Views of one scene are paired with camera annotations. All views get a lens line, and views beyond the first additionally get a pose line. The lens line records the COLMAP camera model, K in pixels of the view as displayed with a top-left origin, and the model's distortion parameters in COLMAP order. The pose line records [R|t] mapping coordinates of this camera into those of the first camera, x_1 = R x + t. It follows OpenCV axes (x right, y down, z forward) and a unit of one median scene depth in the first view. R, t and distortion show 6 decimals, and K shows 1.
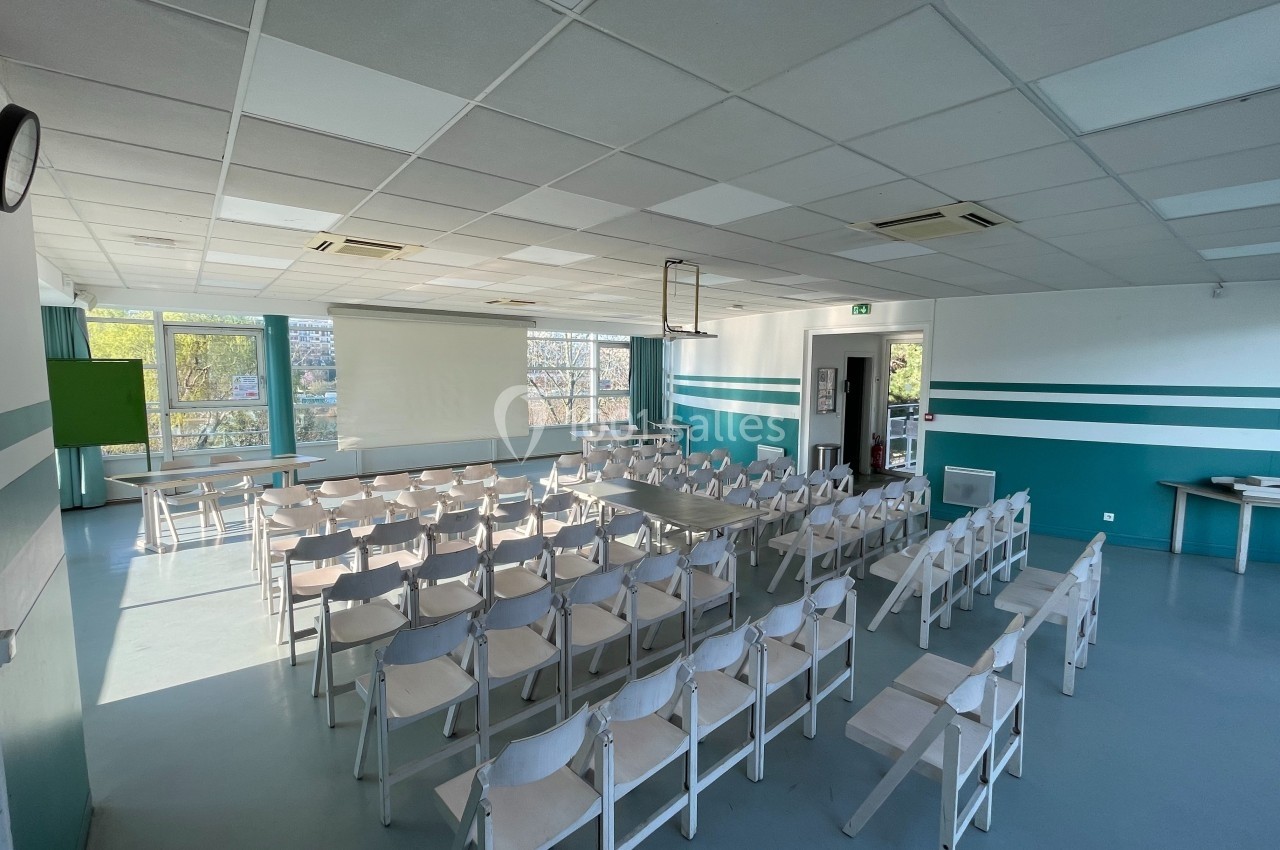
lens RADIAL K [[537.3, 0, 640.7], [0, 537.3, 417.2], [0, 0, 1]] dist [0.001204, -0.000997]
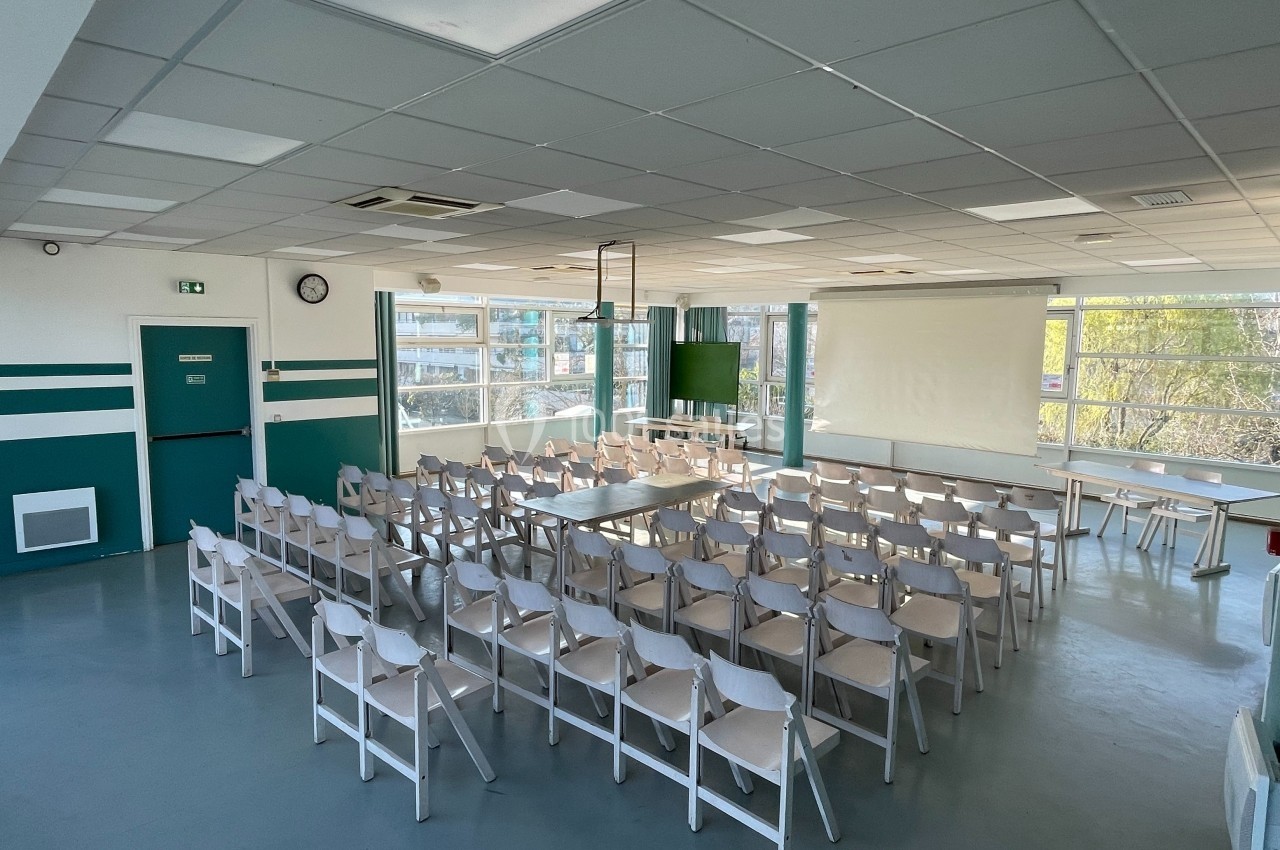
lens RADIAL K [[730.4, 0, 631.0], [0, 730.4, 421.2], [0, 0, 1]] dist [0.000213, 0.001657]
pose [[0.080057, 0.111796, -0.990501, 0.680398], [-0.102446, 0.989351, 0.103386, -0.055026], [0.991512, 0.093196, 0.090657, 0.434303]]
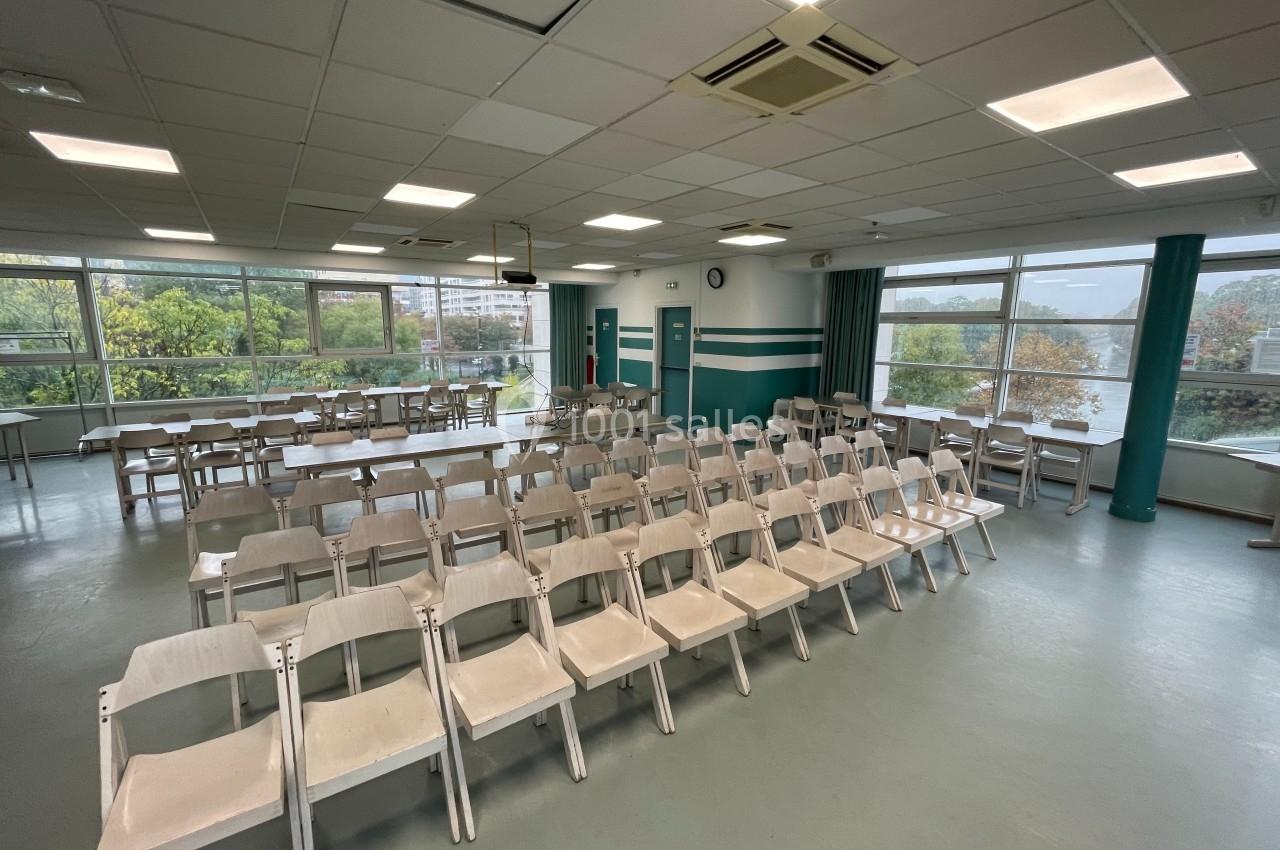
lens RADIAL K [[537.3, 0, 641.1], [0, 537.3, 424.2], [0, 0, 1]] dist [0.001204, -0.000997]
pose [[-0.996989, -0.027482, 0.072506, -0.142765], [-0.006951, 0.962995, 0.269430, -0.086614], [-0.077228, 0.268114, -0.960287, 1.072110]]
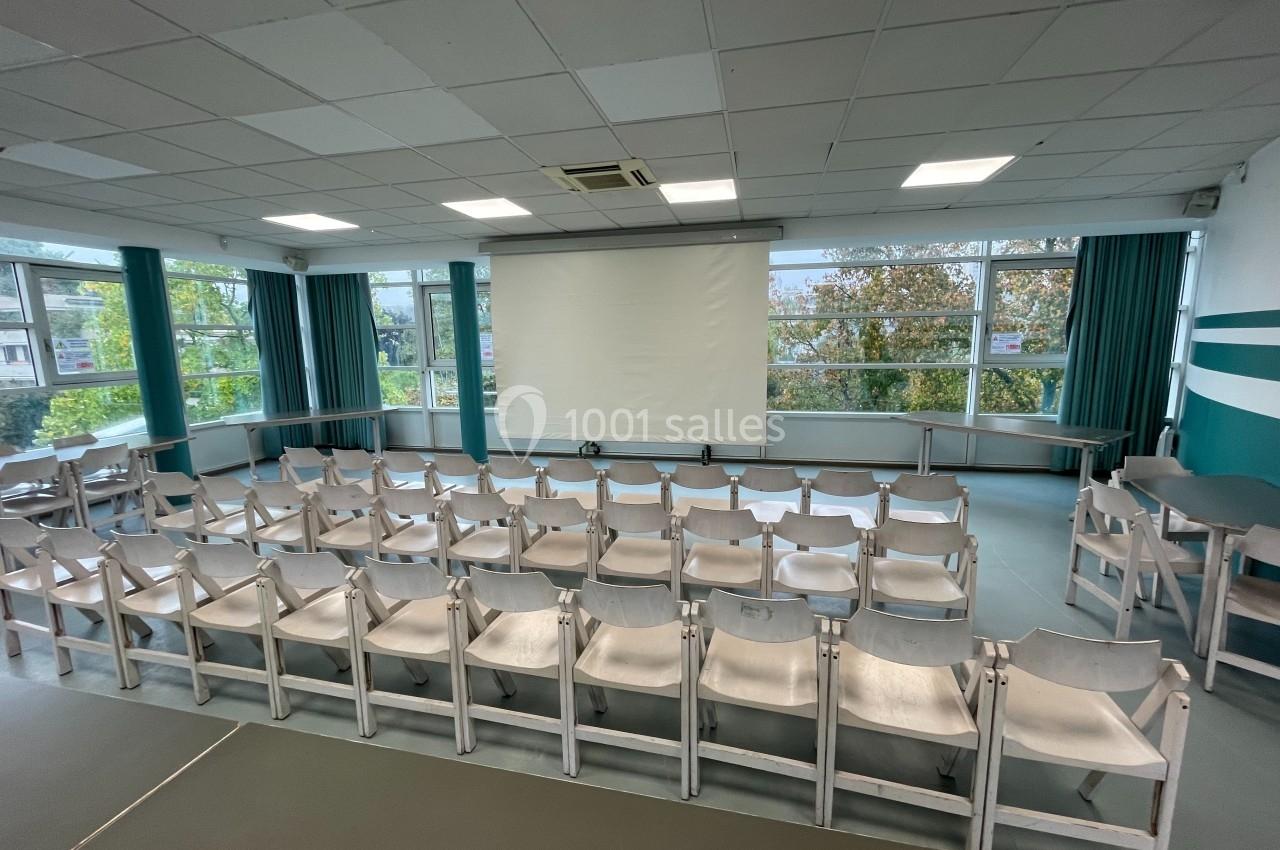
lens RADIAL K [[537.3, 0, 637.6], [0, 537.3, 426.2], [0, 0, 1]] dist [0.001204, -0.000997]
pose [[0.602301, 0.114120, -0.790070, 0.182205], [-0.051612, 0.993225, 0.104118, -0.024336], [0.796599, -0.021933, 0.604110, 0.557186]]
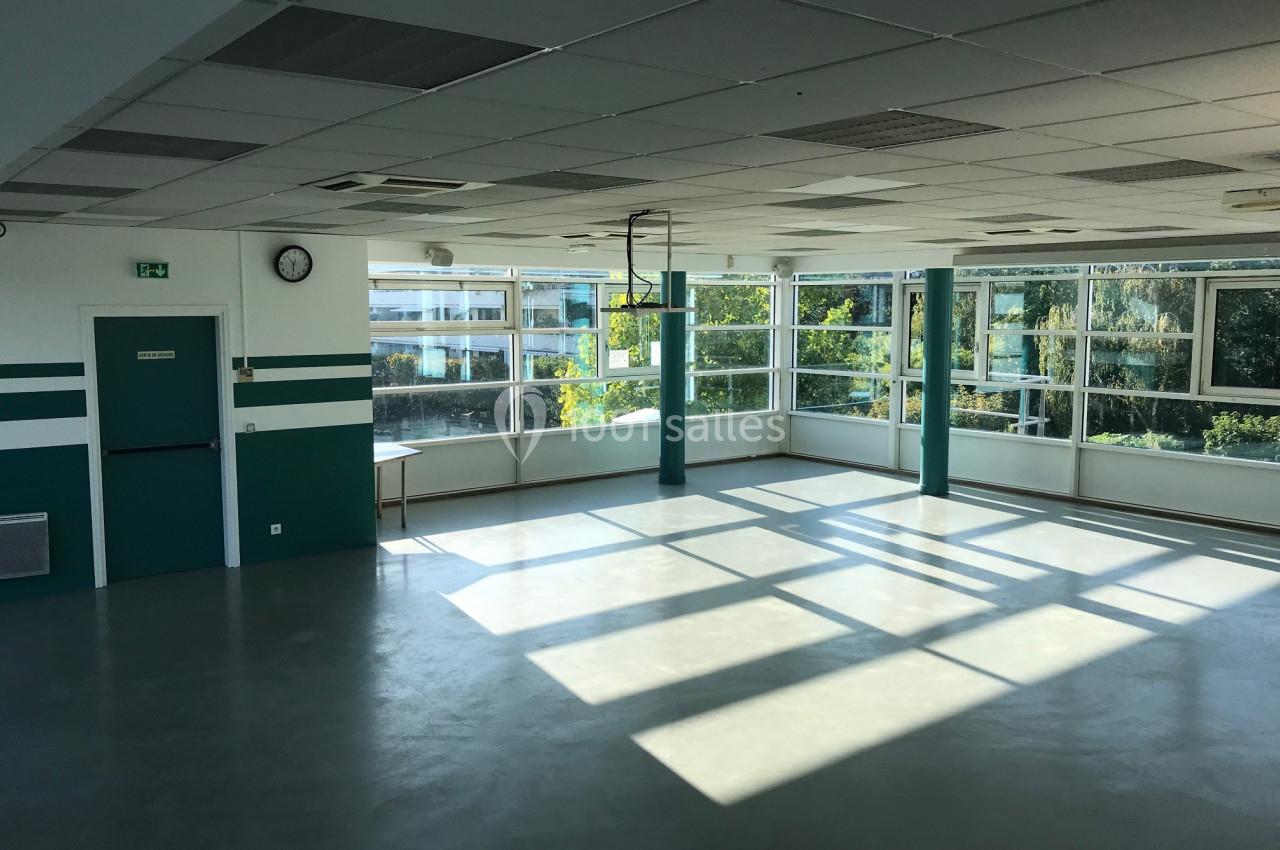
lens RADIAL K [[1056.3, 0, 639.7], [0, 1056.3, 413.8], [0, 0, 1]] dist [-0.002818, 0.007622]
pose [[-0.031168, 0.099534, -0.994546, 0.781649], [-0.092097, 0.990510, 0.102016, -0.076180], [0.995262, 0.094774, -0.021706, 0.487417]]
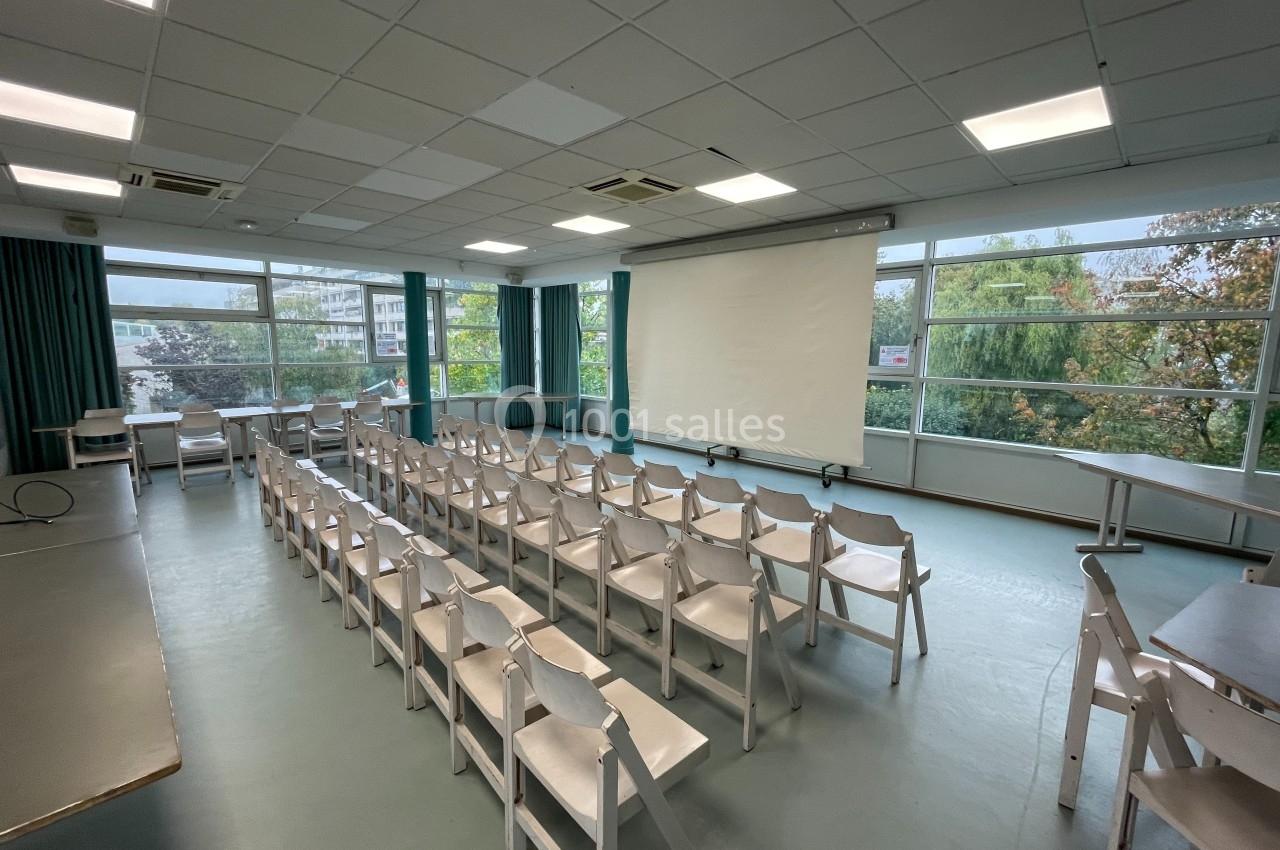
lens RADIAL K [[537.3, 0, 638.6], [0, 537.3, 423.1], [0, 0, 1]] dist [0.001204, -0.000997]
pose [[0.087603, 0.138760, -0.986444, 0.287287], [-0.100973, 0.986388, 0.129785, -0.036900], [0.991025, 0.088235, 0.100422, 0.771067]]
